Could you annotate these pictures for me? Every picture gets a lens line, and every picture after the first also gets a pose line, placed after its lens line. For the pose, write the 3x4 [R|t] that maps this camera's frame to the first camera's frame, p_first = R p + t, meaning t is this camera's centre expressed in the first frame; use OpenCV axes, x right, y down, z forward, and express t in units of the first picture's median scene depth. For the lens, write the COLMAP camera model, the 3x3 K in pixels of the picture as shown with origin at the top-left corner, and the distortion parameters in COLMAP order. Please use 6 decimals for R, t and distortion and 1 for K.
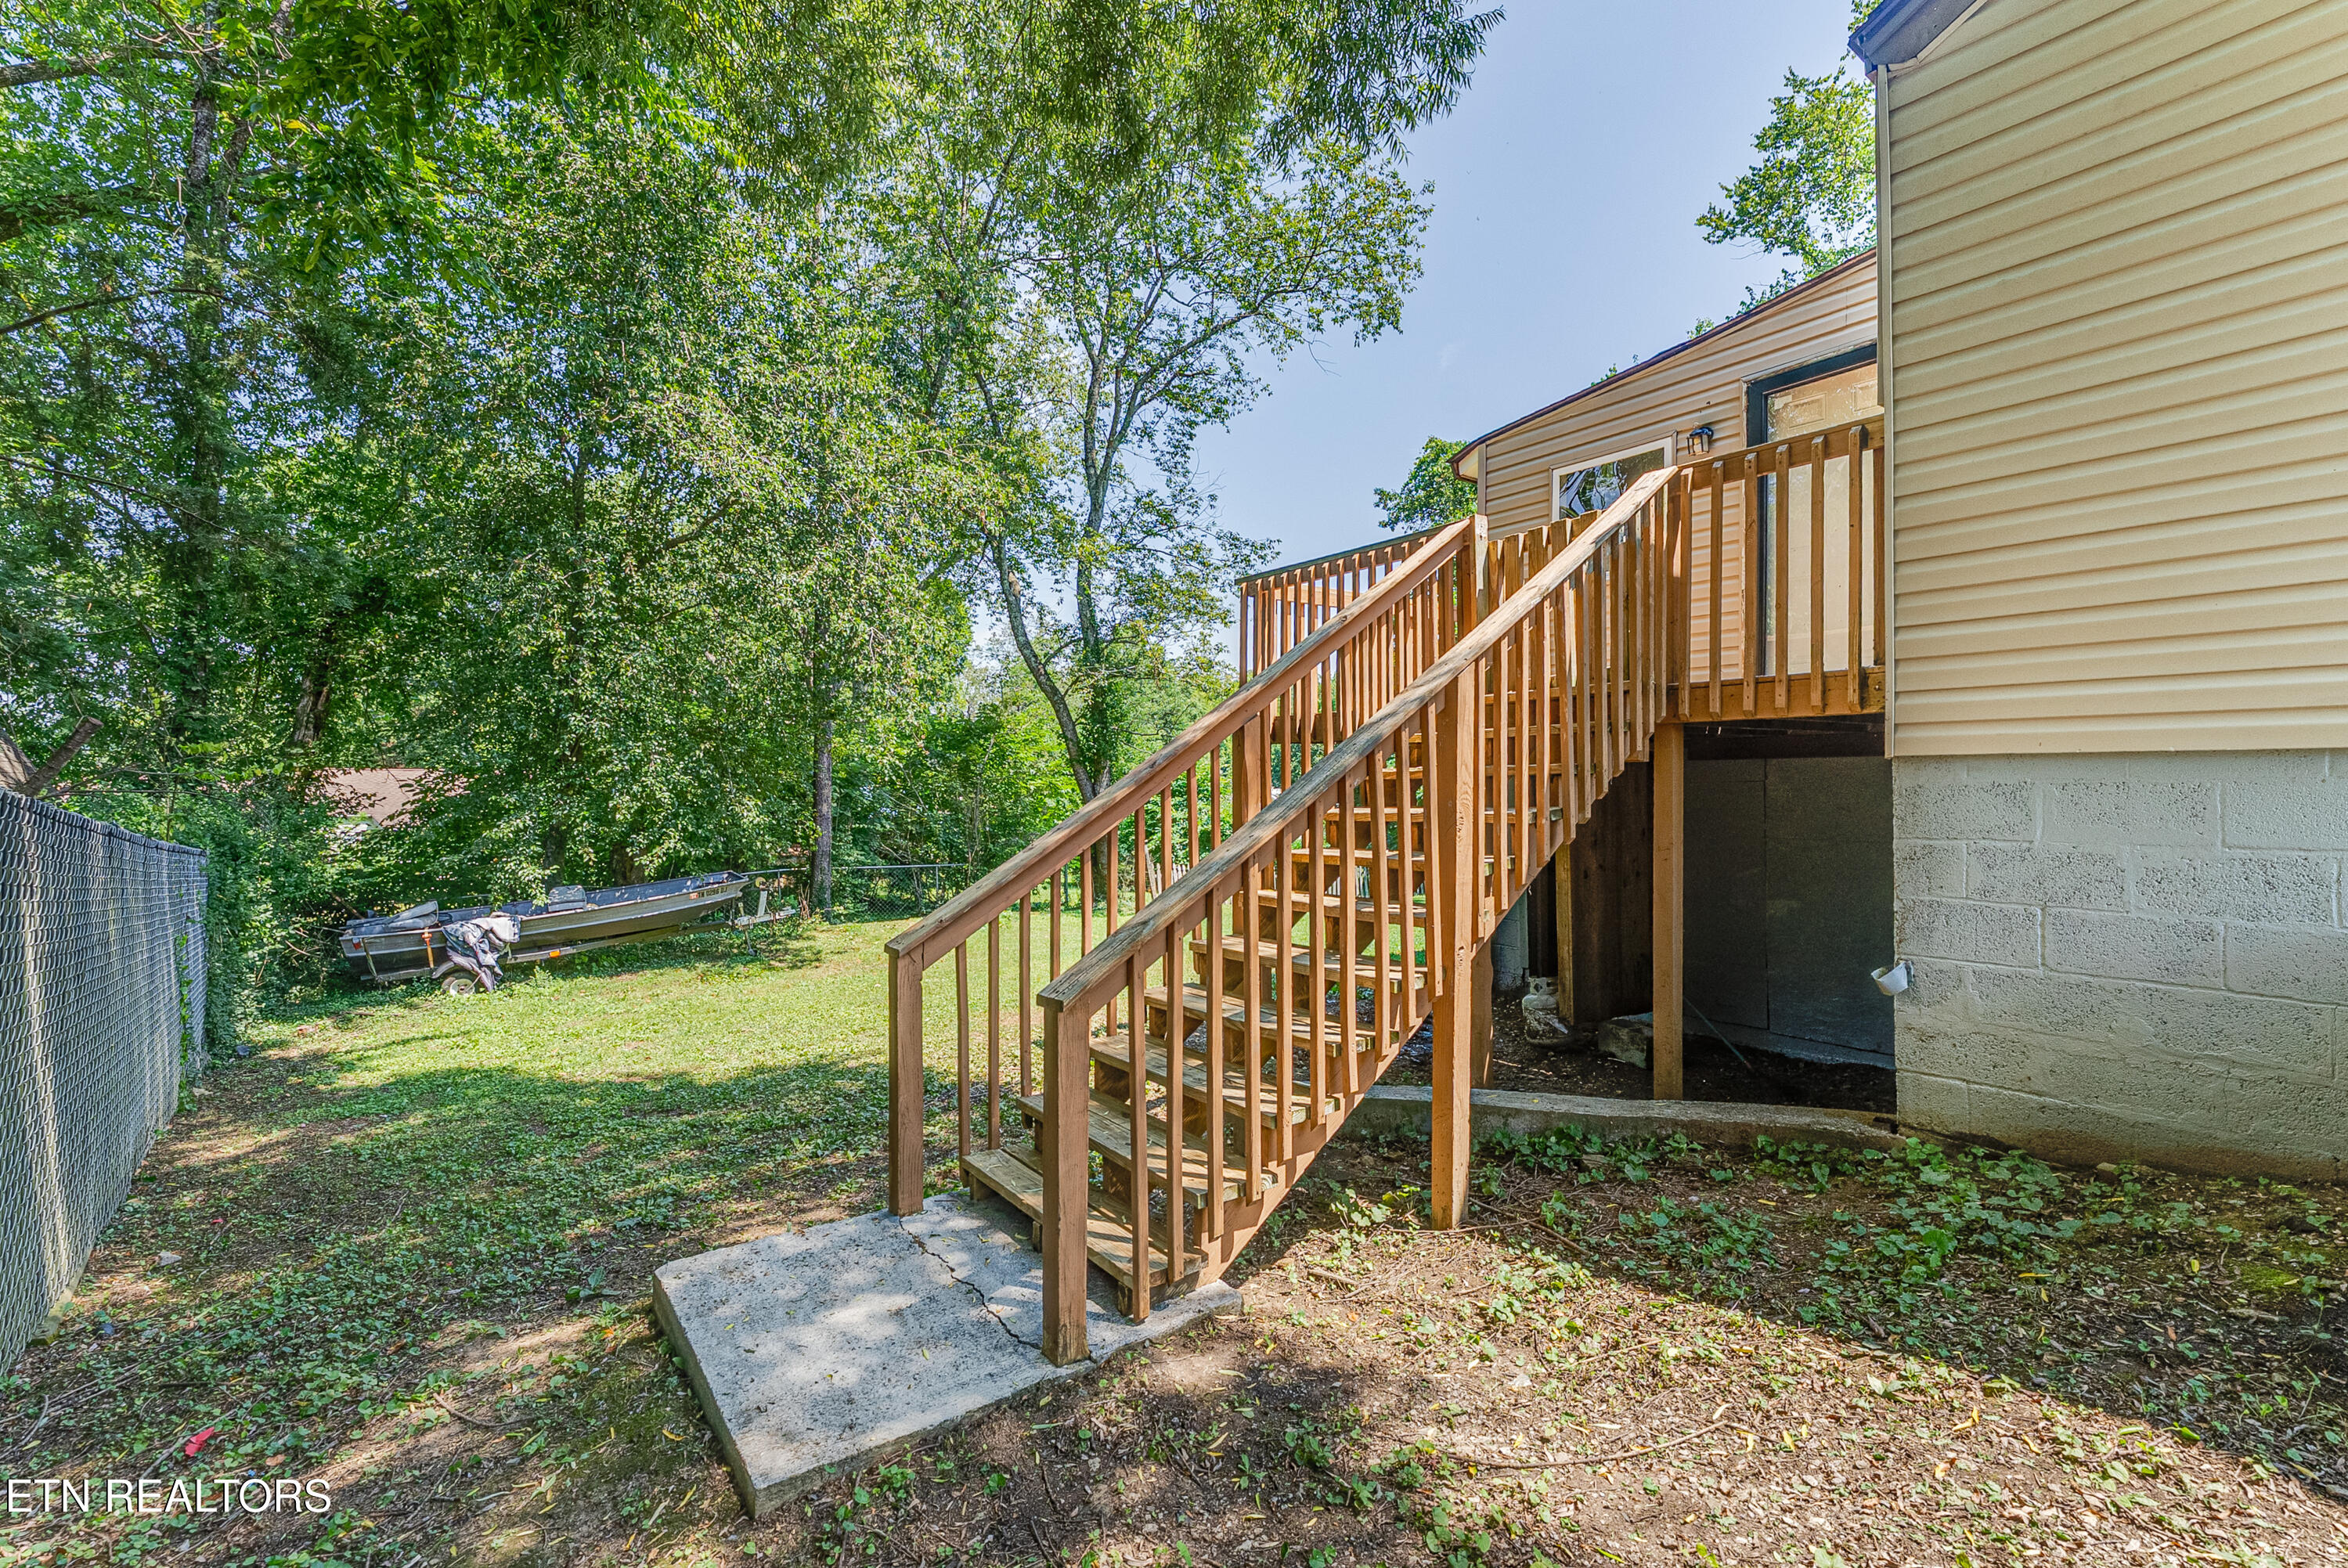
lens RADIAL K [[1082.1, 0, 1159.5], [0, 1082.1, 773.2], [0, 0, 1]] dist [0.000943, -0.000897]
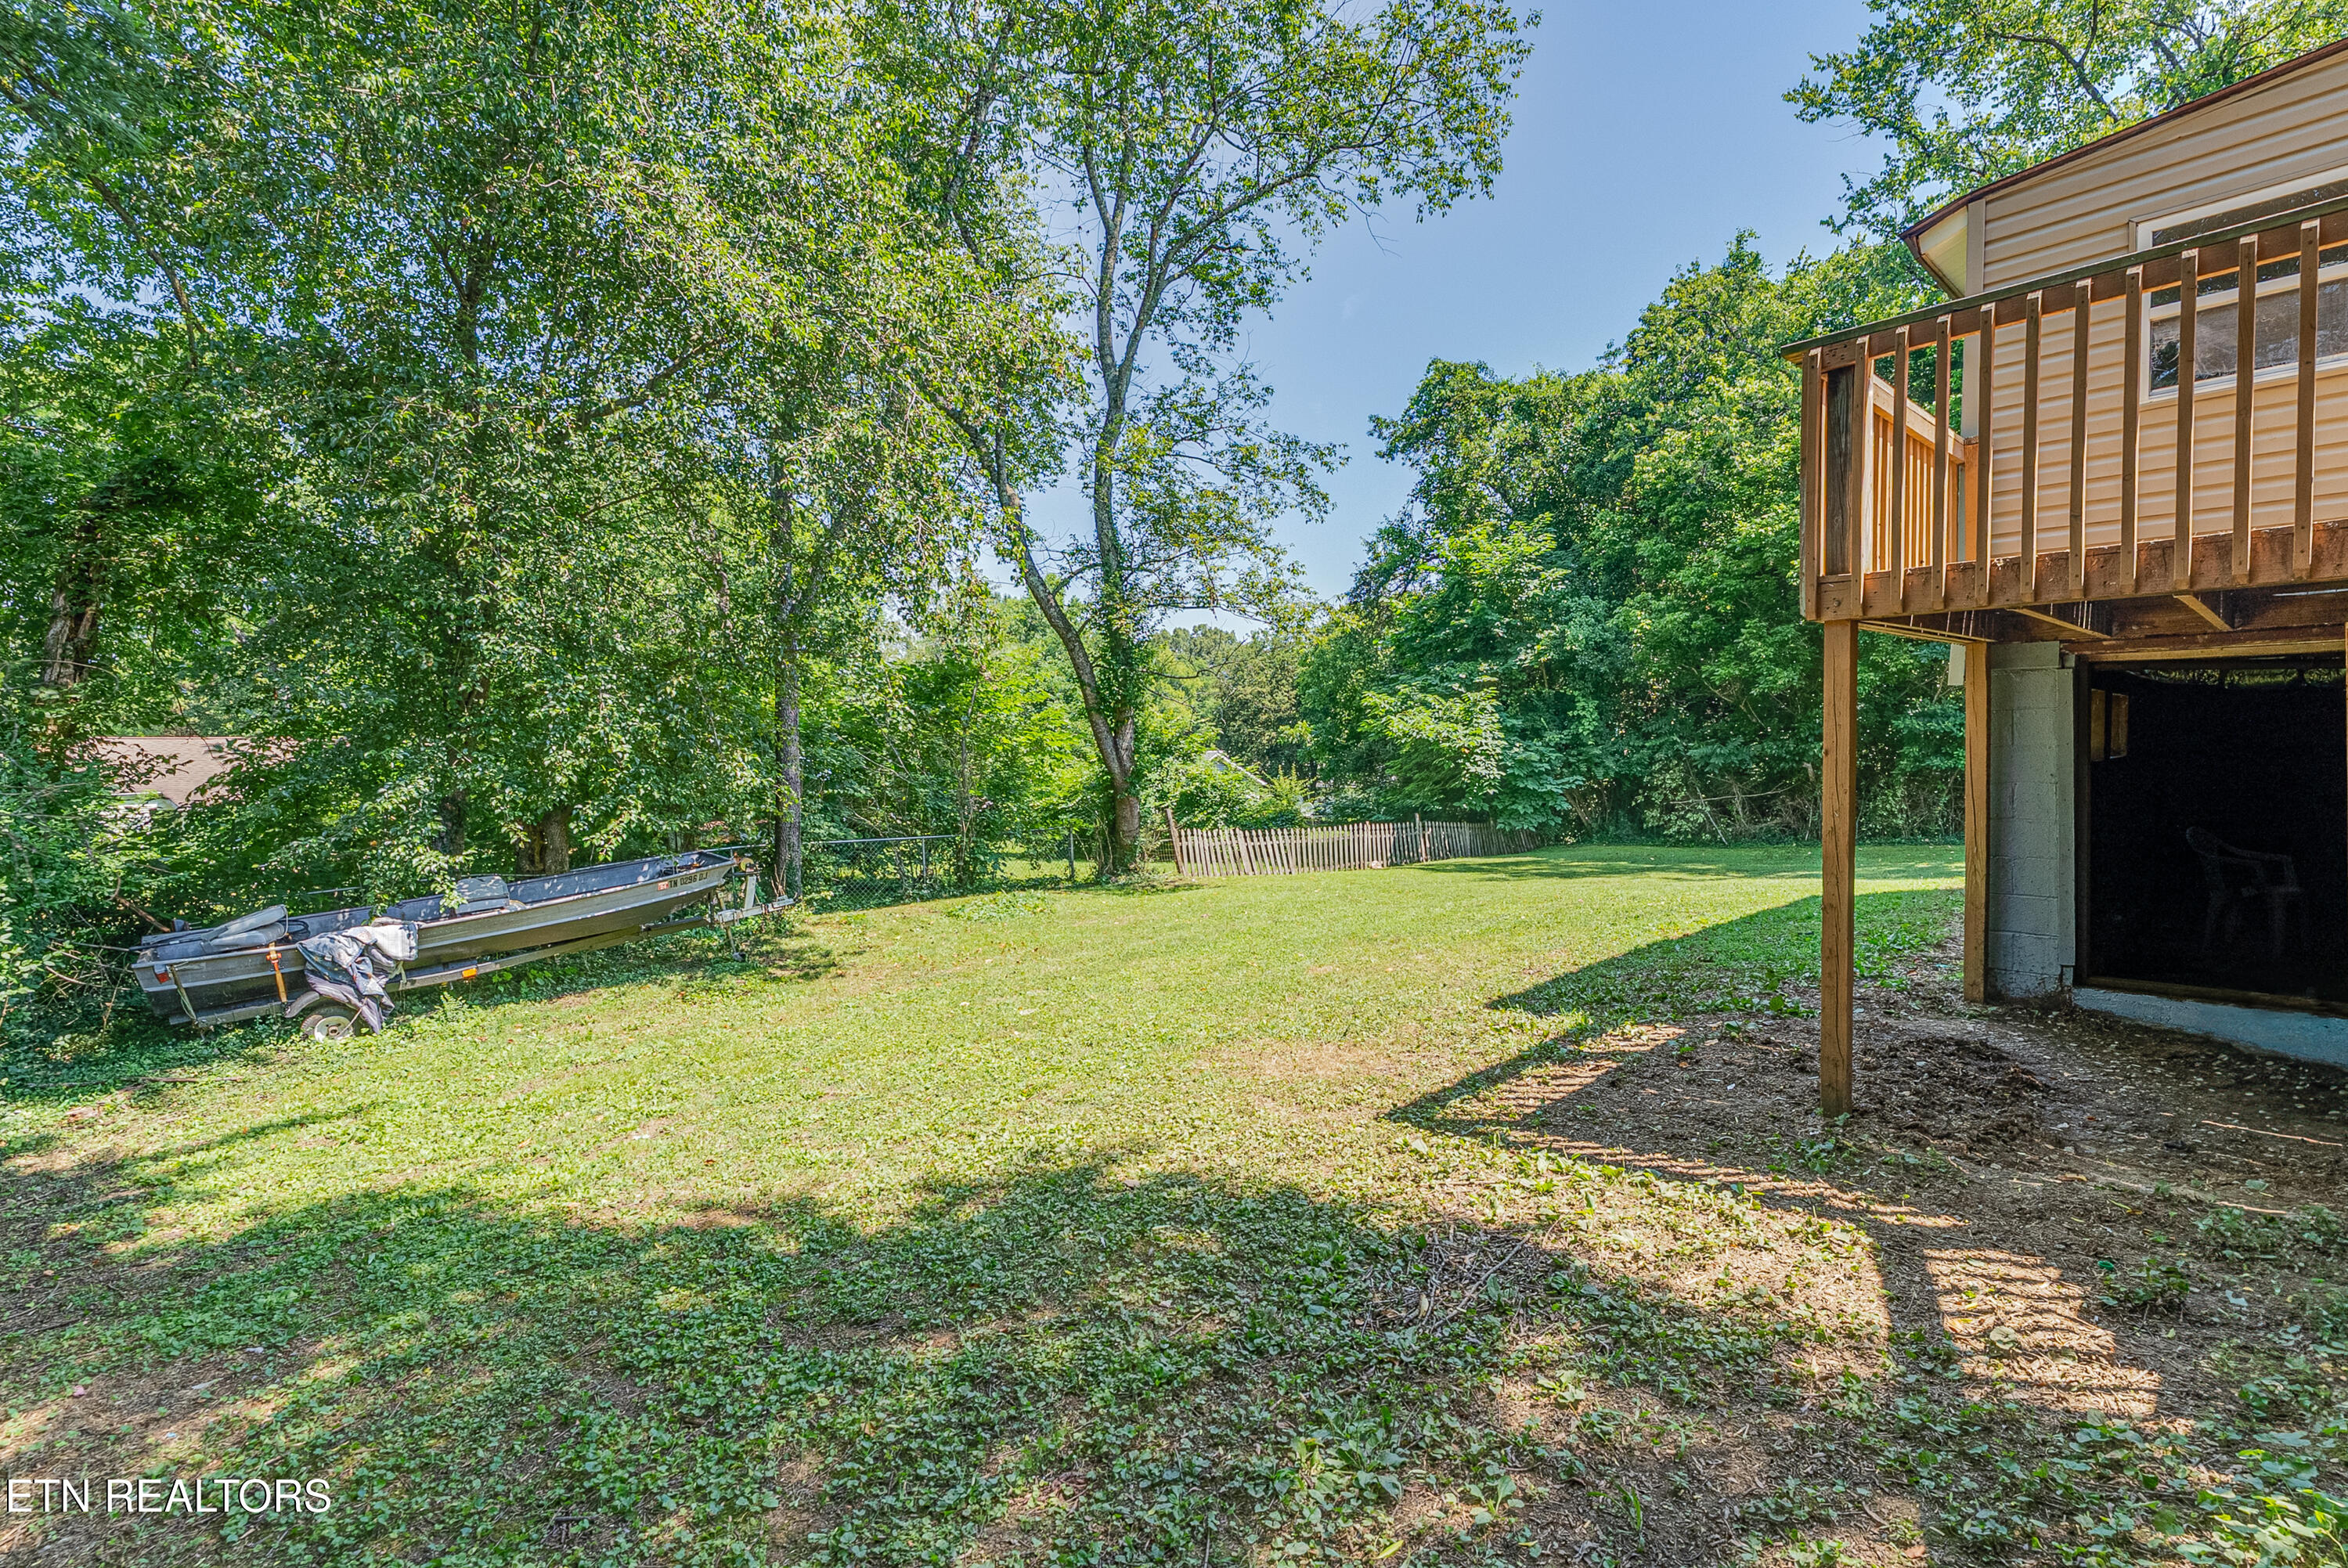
lens RADIAL K [[1082.1, 0, 1182.1], [0, 1082.1, 784.9], [0, 0, 1]] dist [0.000943, -0.000897]
pose [[0.991596, -0.016116, 0.128365, -0.178218], [0.010707, 0.999030, 0.042717, 0.017351], [-0.128929, -0.040983, 0.990807, 0.232244]]
